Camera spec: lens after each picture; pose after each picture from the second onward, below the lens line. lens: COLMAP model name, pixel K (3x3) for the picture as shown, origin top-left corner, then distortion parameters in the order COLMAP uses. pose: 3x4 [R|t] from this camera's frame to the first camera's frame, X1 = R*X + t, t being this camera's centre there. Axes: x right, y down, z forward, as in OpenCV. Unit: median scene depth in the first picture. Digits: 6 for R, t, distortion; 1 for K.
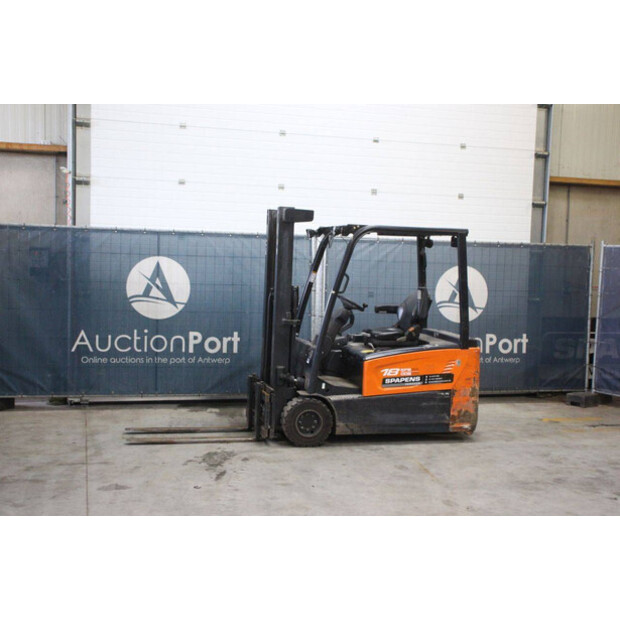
lens RADIAL K [[807.3, 0, 310.0], [0, 807.3, 310.0], [0, 0, 1]] dist [0.030263, 0.034615]
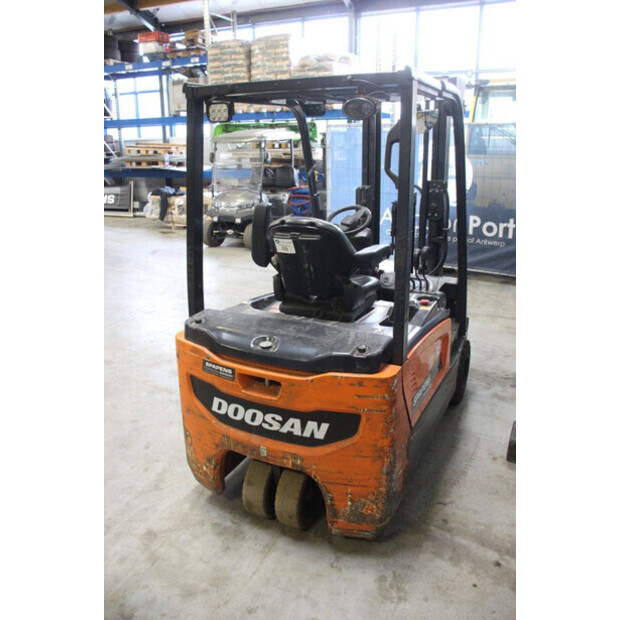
lens RADIAL K [[523.6, 0, 319.7], [0, 523.6, 310.2], [0, 0, 1]] dist [-0.169775, 0.169583]
pose [[-0.632688, 0.220550, -0.742336, 0.385888], [-0.067179, 0.939342, 0.336337, -0.079624], [0.771487, 0.262666, -0.579495, 1.249727]]
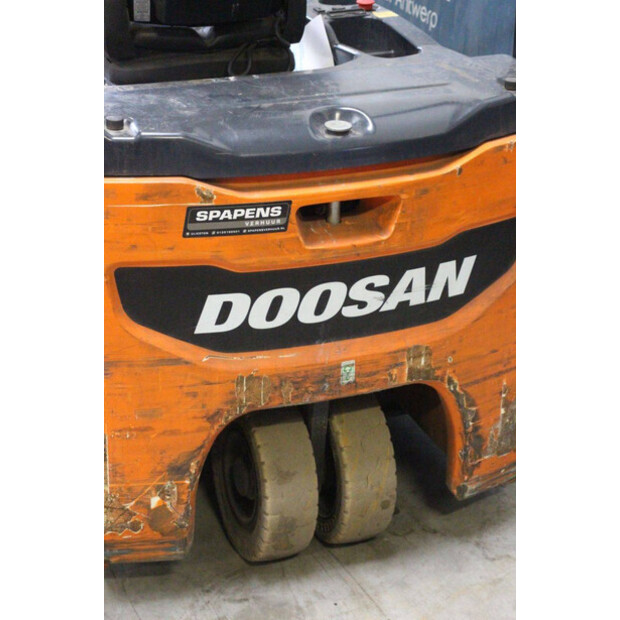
lens RADIAL K [[1453.3, 0, 310.0], [0, 1453.3, 310.0], [0, 0, 1]] dist [0.431157, 0.050829]
pose [[0.152072, 0.394011, -0.906438, 0.533066], [-0.092178, 0.918761, 0.383903, -0.058917], [0.984062, 0.025173, 0.176037, 1.001597]]
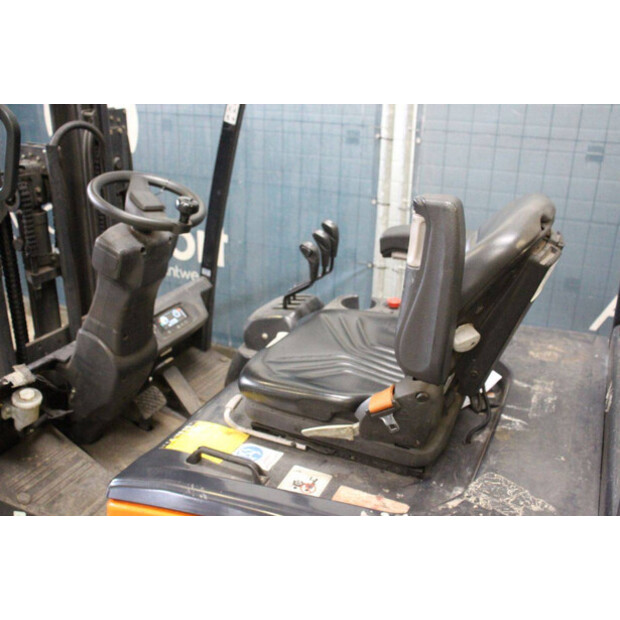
lens RADIAL K [[621.3, 0, 310.0], [0, 621.3, 310.0], [0, 0, 1]] dist [-0.043308, 0.033148]
pose [[0.774201, 0.223483, -0.592173, 0.200130], [-0.033094, 0.948604, 0.314730, -0.045758], [0.632074, -0.224067, 0.741806, 0.887880]]
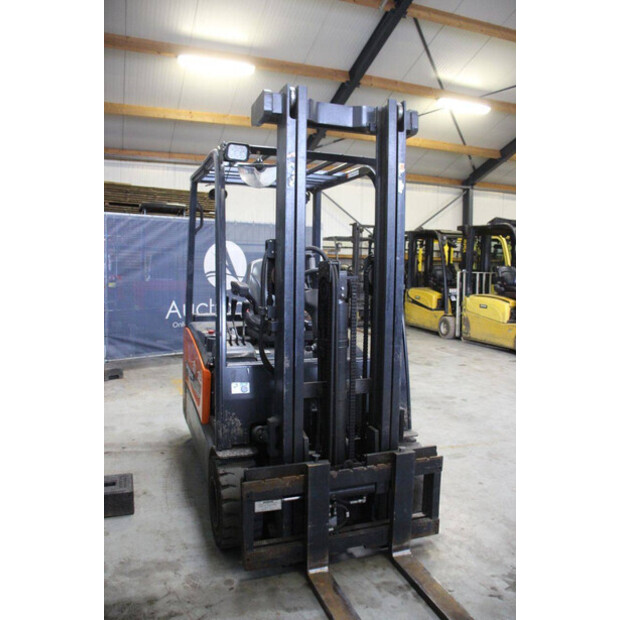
lens RADIAL K [[509.8, 0, 310.0], [0, 509.8, 310.0], [0, 0, 1]] dist [-0.168192, 0.156194]
pose [[-0.100050, -0.126959, 0.986849, -0.343811], [0.044565, 0.990259, 0.131915, -0.039170], [-0.993984, 0.057178, -0.093417, 1.054895]]
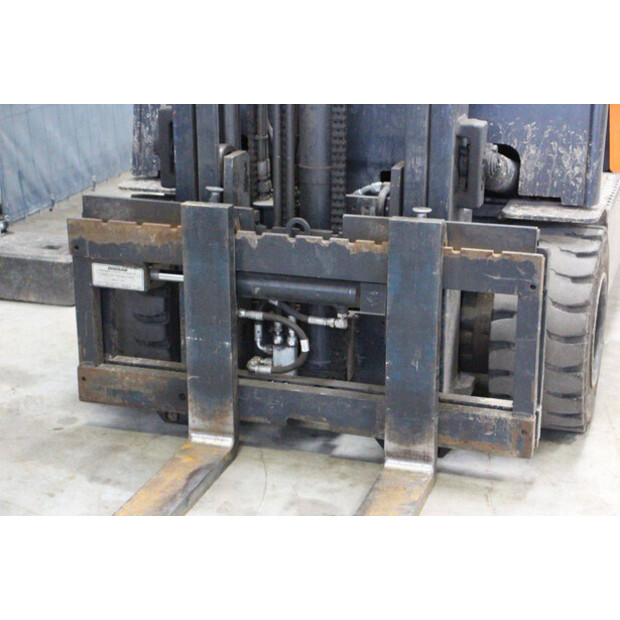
lens RADIAL K [[1223.5, 0, 310.0], [0, 1223.5, 310.0], [0, 0, 1]] dist [0.315401, 0.073437]
pose [[0.529847, -0.292488, 0.796061, -0.323553], [0.075944, 0.951240, 0.298956, 0.016823], [-0.844686, -0.097945, 0.526225, 0.835607]]
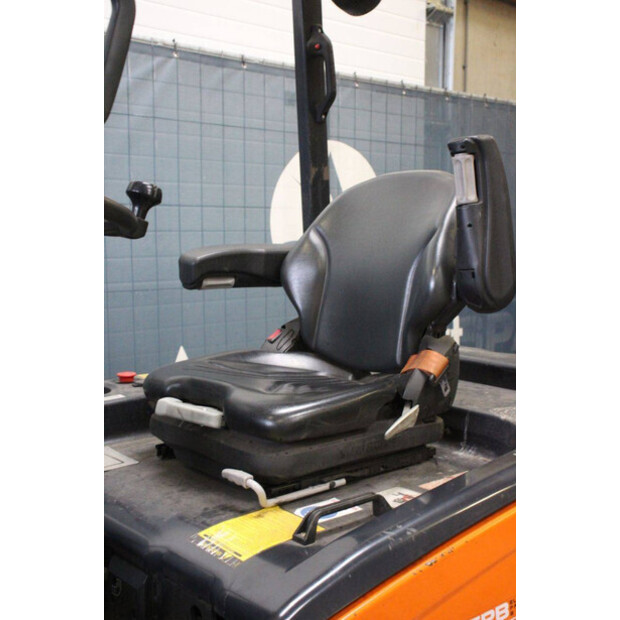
lens RADIAL K [[825.6, 0, 310.0], [0, 825.6, 310.0], [0, 0, 1]] dist [0.051298, 0.031436]
pose [[0.889097, -0.073359, 0.451802, 0.012612], [0.054852, 0.997036, 0.053945, -0.000791], [-0.454420, -0.023180, 0.890486, 0.848266]]
